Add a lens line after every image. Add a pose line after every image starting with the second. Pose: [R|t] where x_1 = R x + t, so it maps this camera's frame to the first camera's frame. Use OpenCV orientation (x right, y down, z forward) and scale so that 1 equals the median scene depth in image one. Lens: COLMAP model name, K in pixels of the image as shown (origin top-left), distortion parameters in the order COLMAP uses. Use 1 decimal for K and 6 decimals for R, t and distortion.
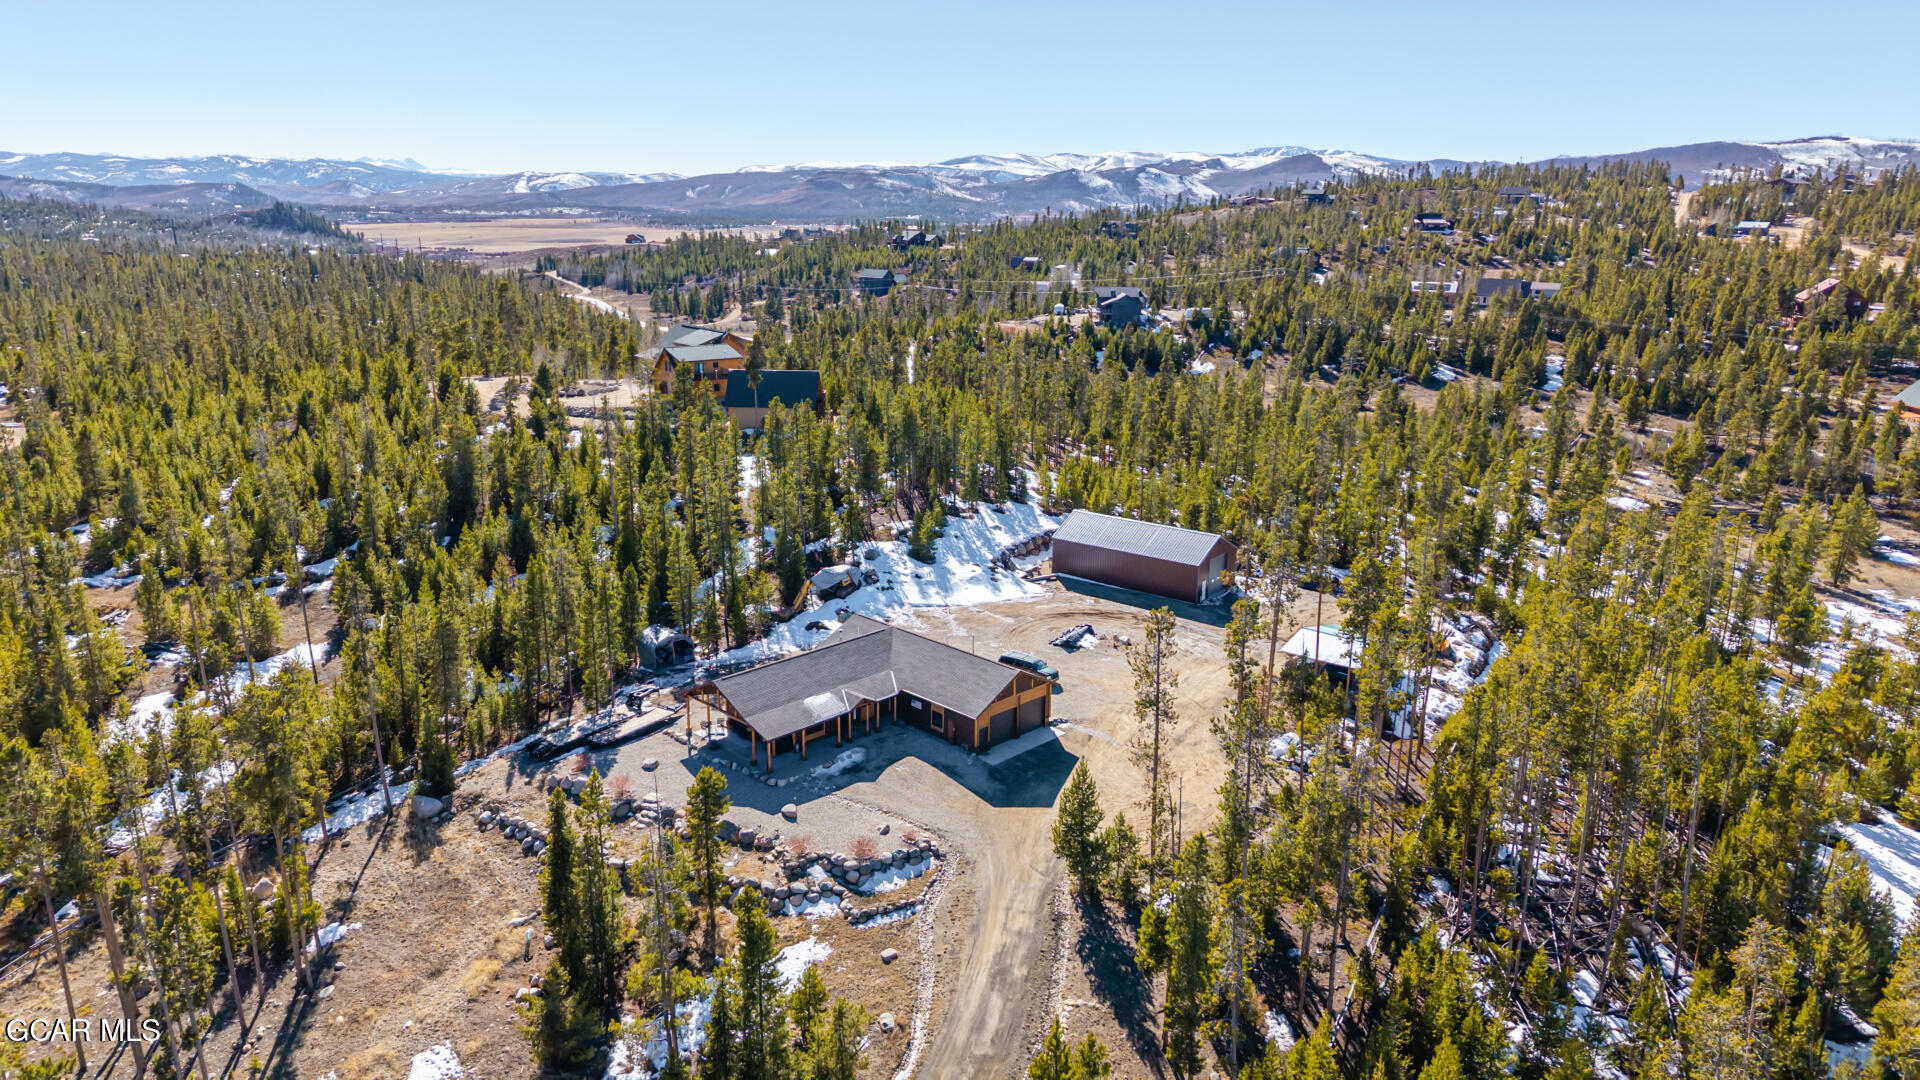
lens RADIAL K [[1274.0, 0, 960.0], [0, 1274.0, 540.0], [0, 0, 1]] dist [0.019106, -0.004389]
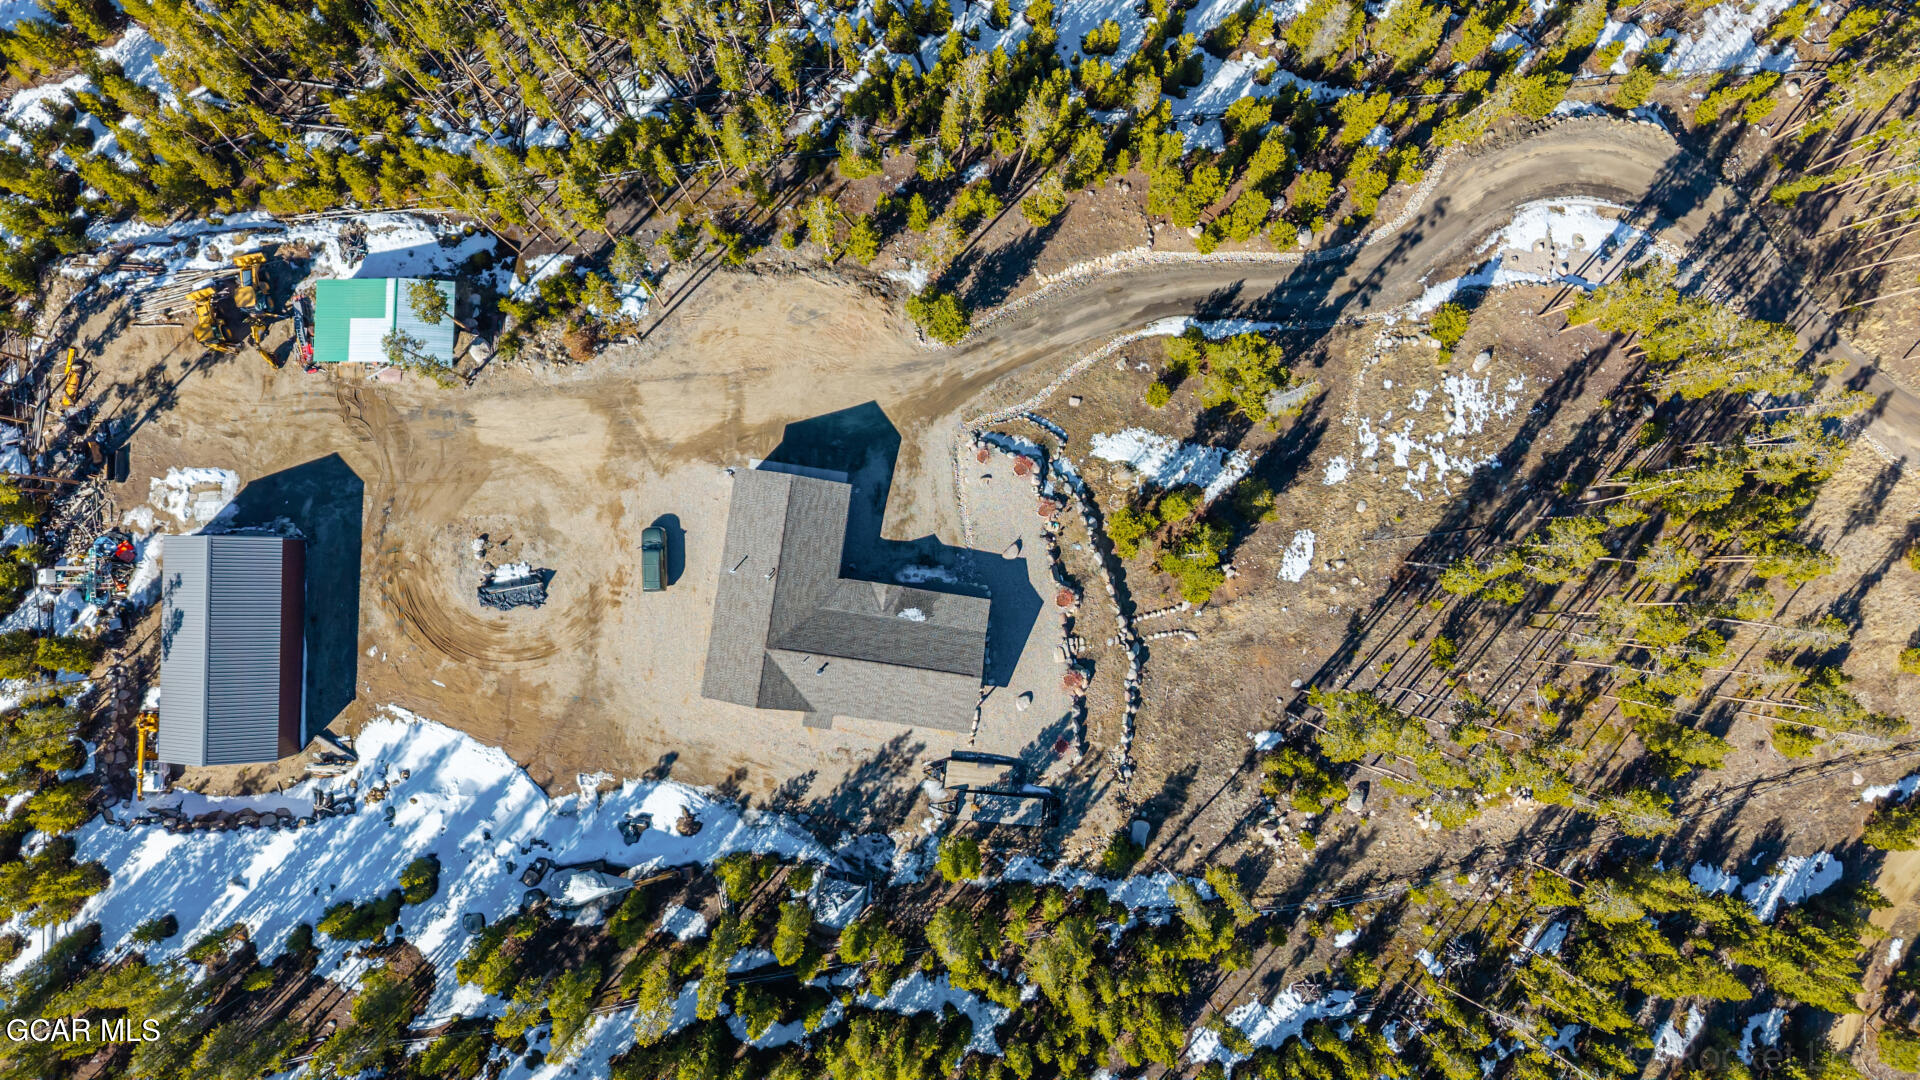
lens RADIAL K [[1274.0, 0, 960.0], [0, 1274.0, 540.0], [0, 0, 1]] dist [0.019106, -0.004389]
pose [[-0.589263, -0.807935, -0.003183, -0.093922], [0.179822, -0.134991, 0.974393, -1.080332], [-0.787676, 0.573601, 0.224829, 0.789233]]
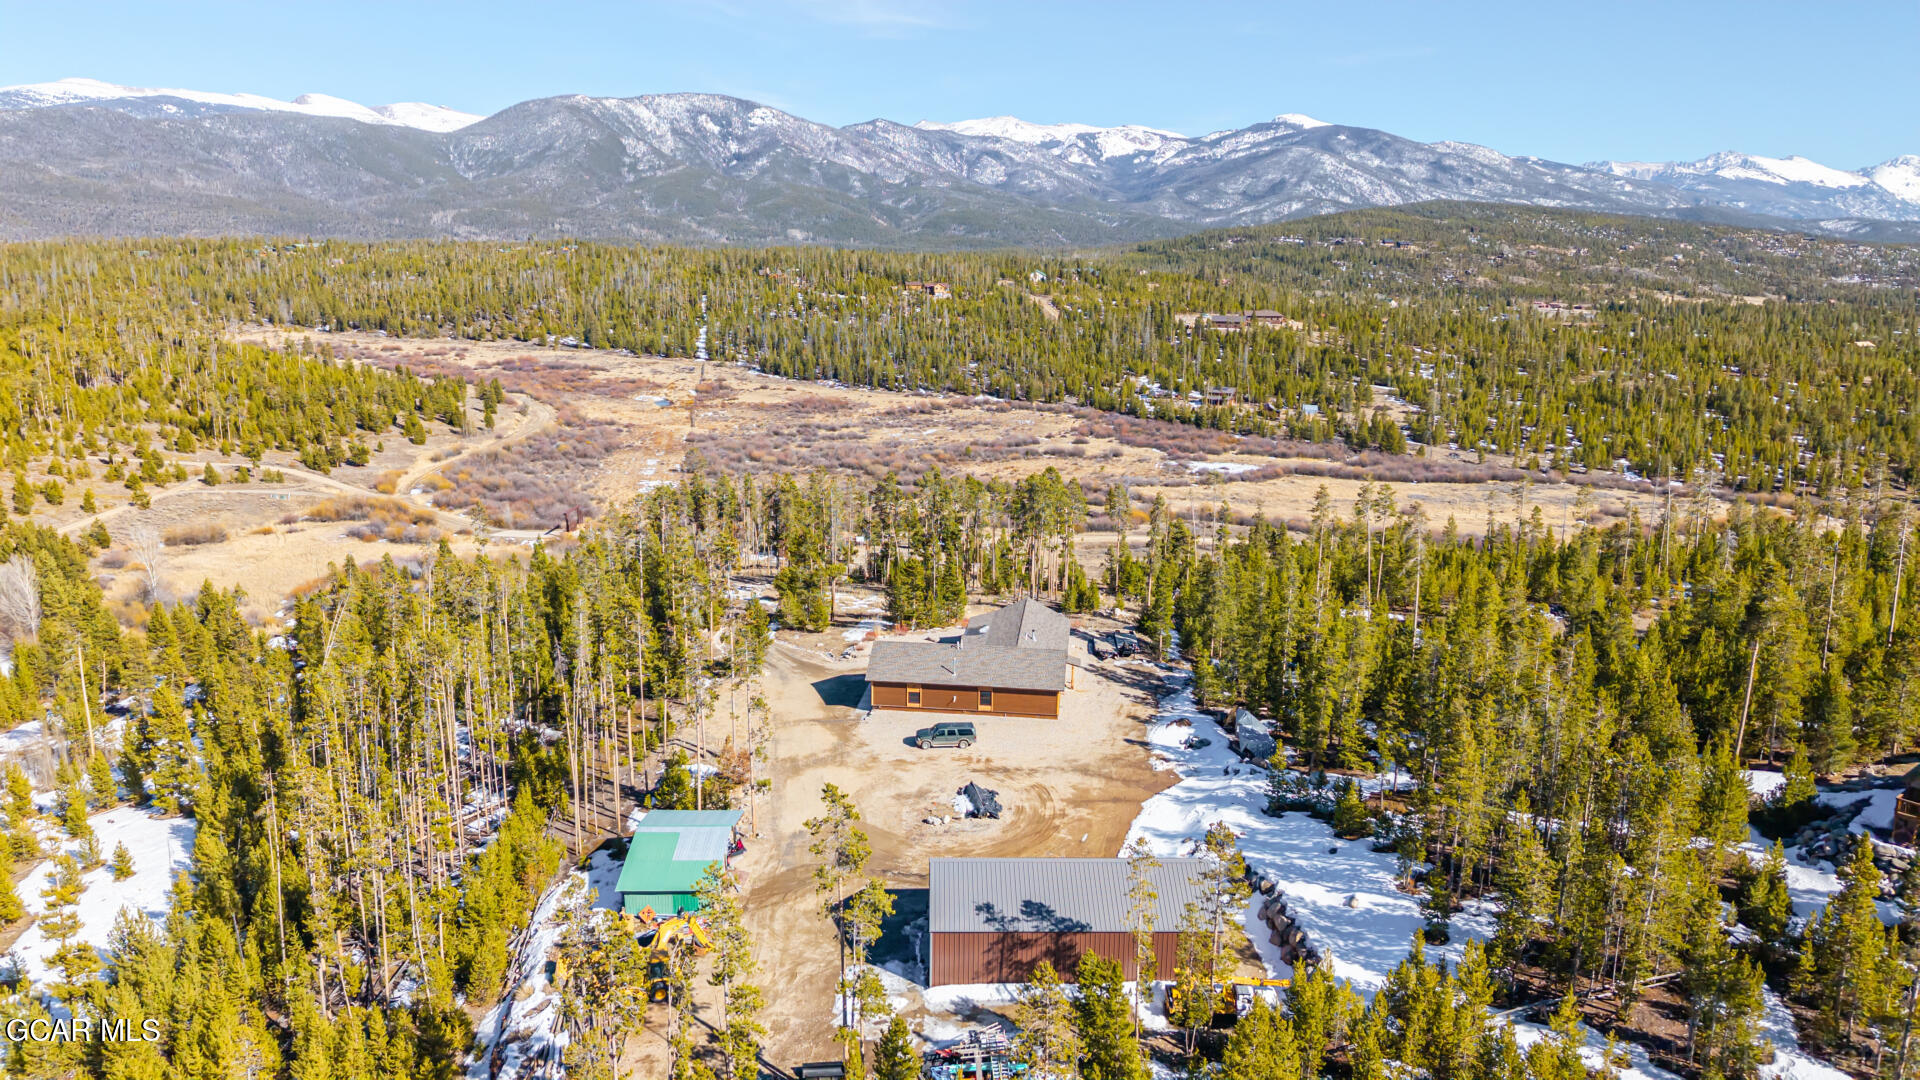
lens RADIAL K [[1274.0, 0, 960.0], [0, 1274.0, 540.0], [0, 0, 1]] dist [0.019106, -0.004389]
pose [[-0.791985, 0.122057, -0.598216, 0.865131], [-0.185146, 0.885661, 0.425823, -0.662779], [0.581791, 0.448003, -0.678832, 2.196000]]
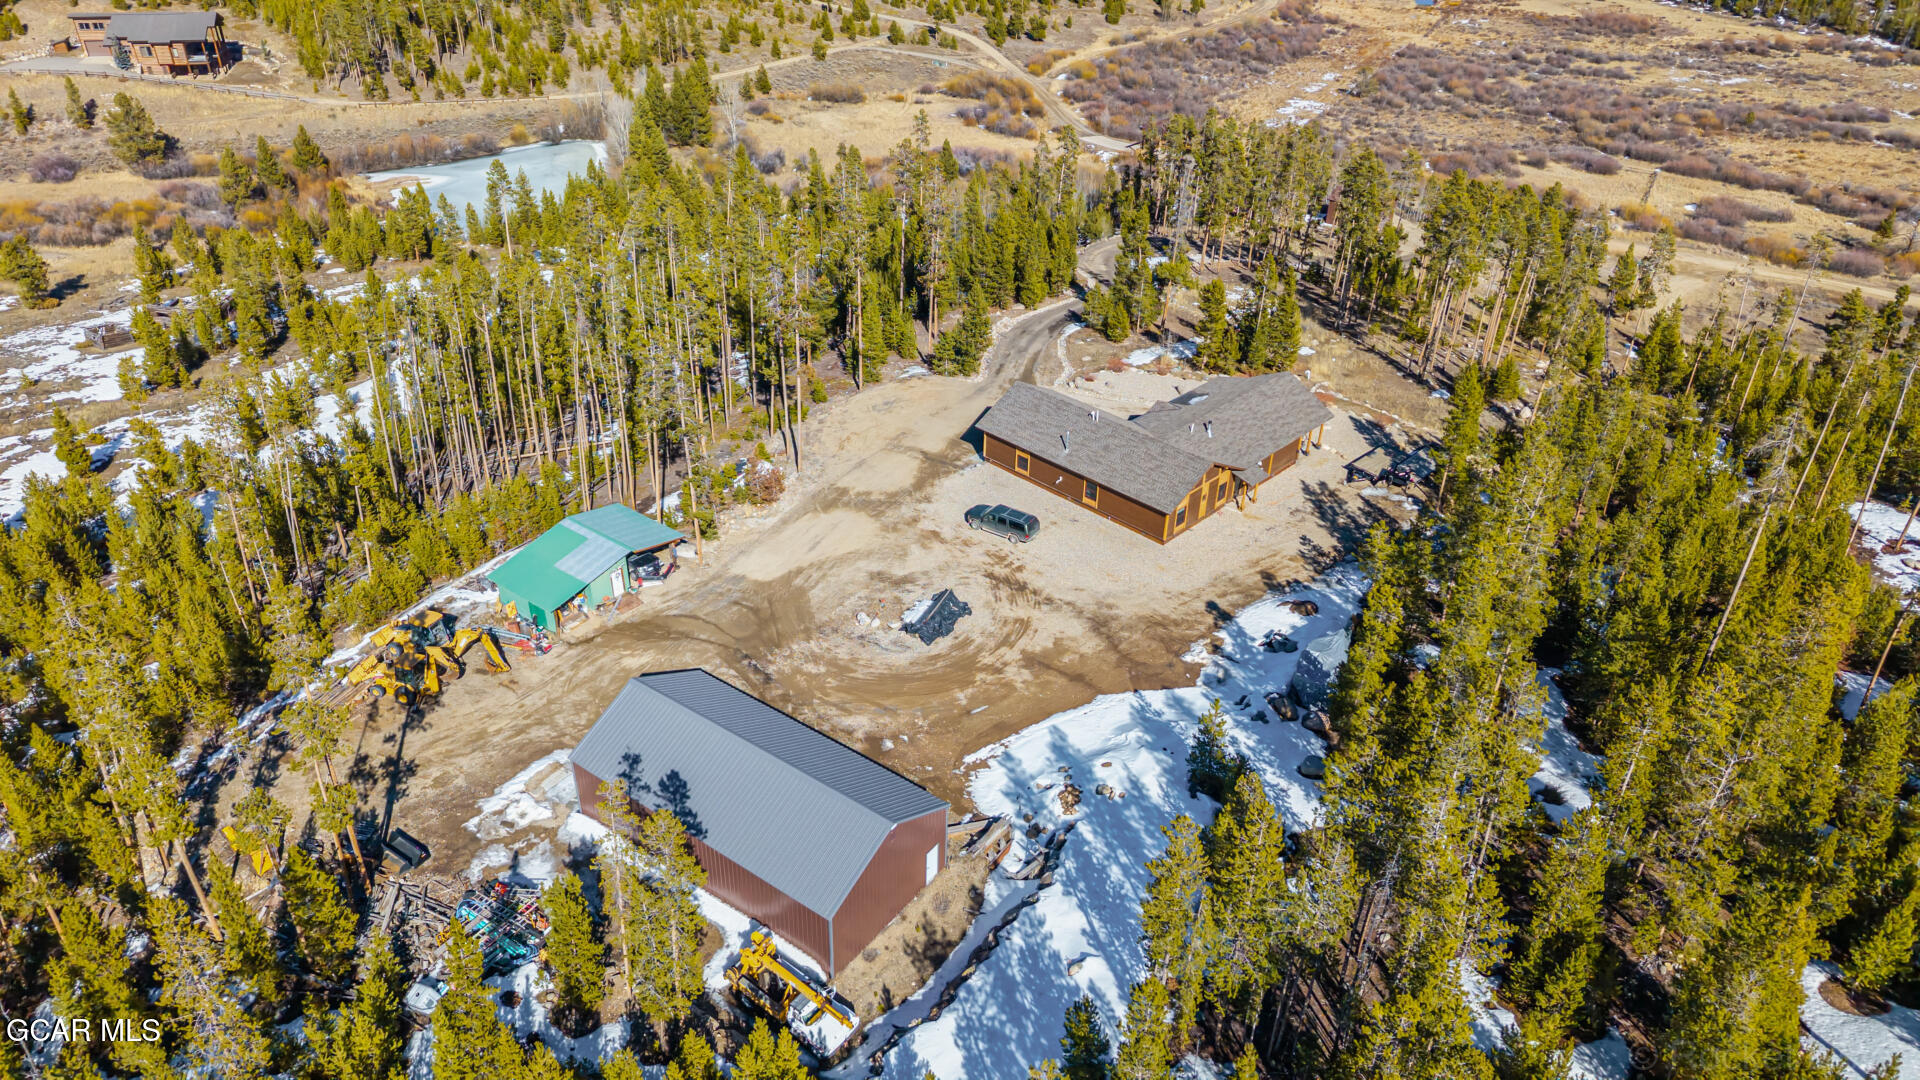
lens RADIAL K [[1274.0, 0, 960.0], [0, 1274.0, 540.0], [0, 0, 1]] dist [0.019106, -0.004389]
pose [[-0.999255, -0.029569, -0.024788, 0.135567], [-0.038244, 0.673839, 0.737888, -0.705308], [-0.005115, 0.738287, -0.674468, 2.118672]]
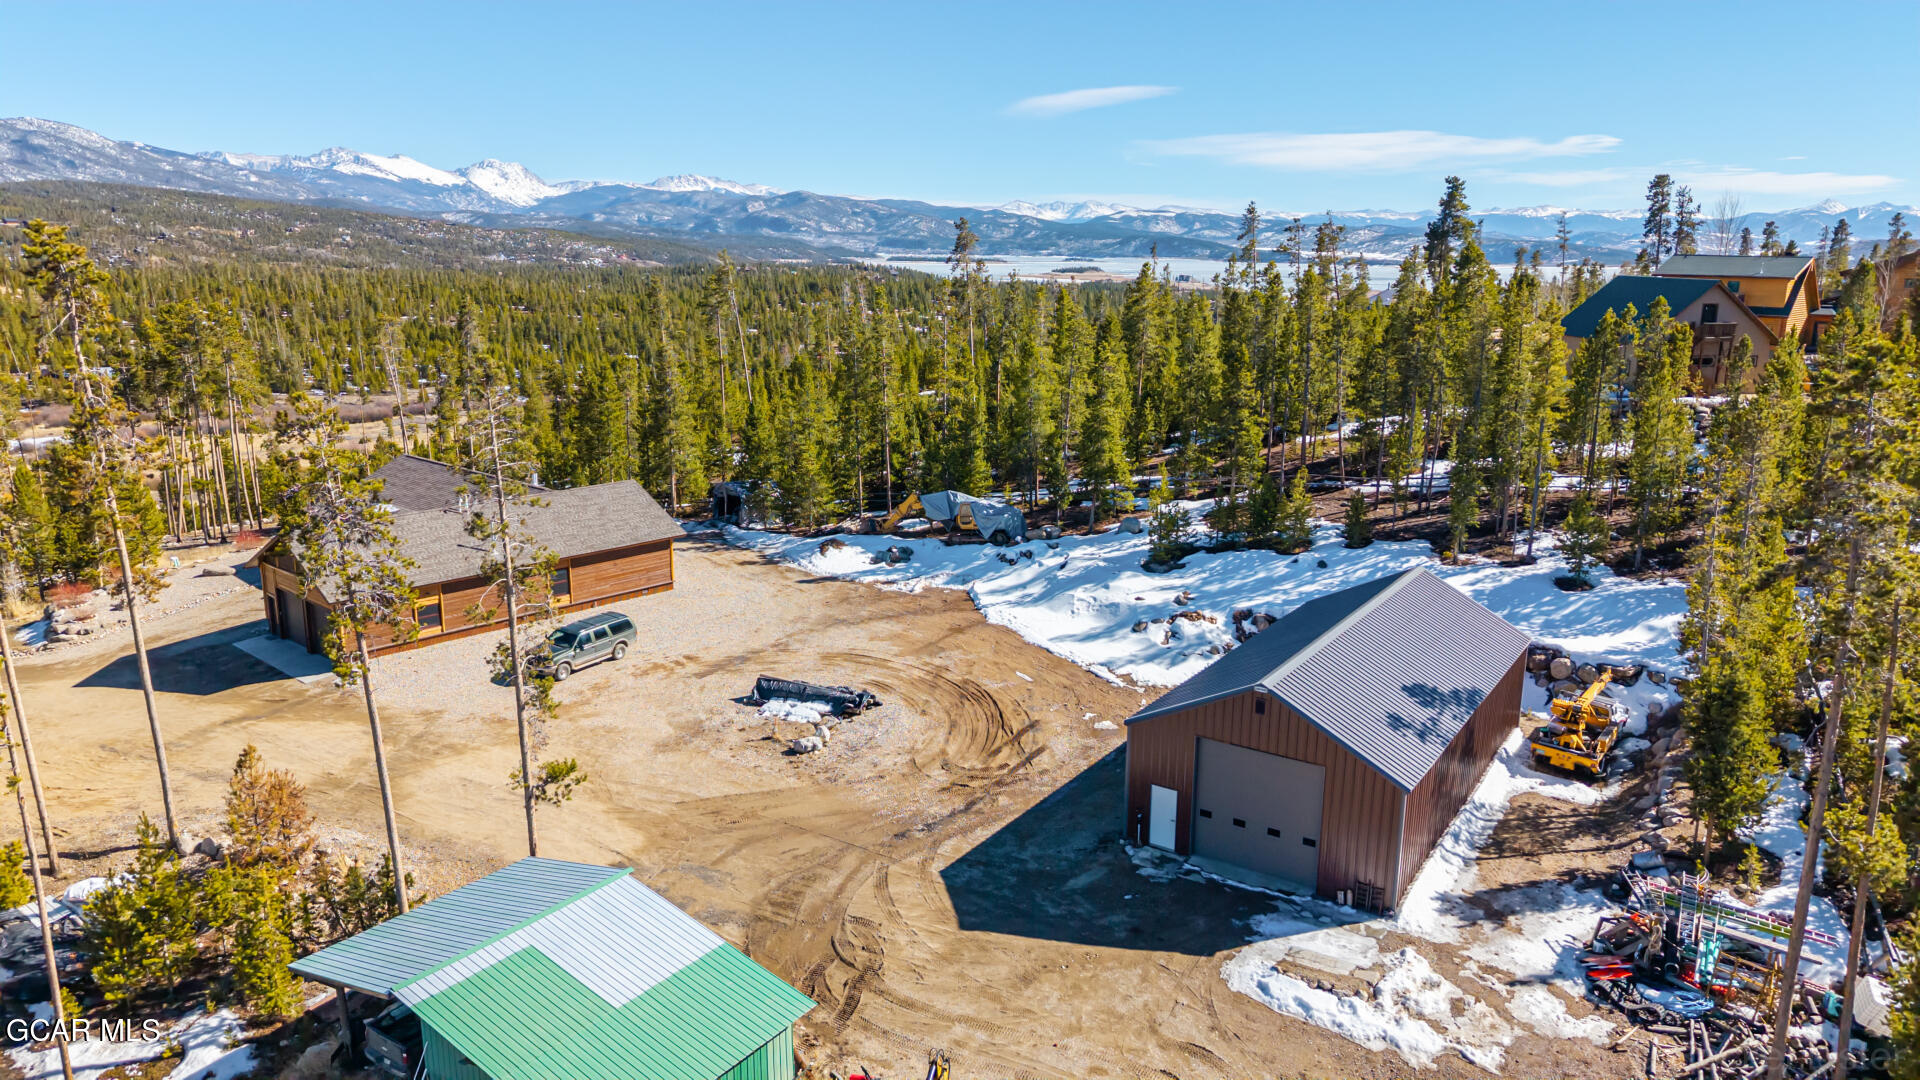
lens RADIAL K [[1274.0, 0, 960.0], [0, 1274.0, 540.0], [0, 0, 1]] dist [0.019106, -0.004389]
pose [[0.041340, 0.218503, -0.974960, 0.772063], [-0.274767, 0.940657, 0.199165, -0.136011], [0.960622, 0.259653, 0.098924, 1.455644]]
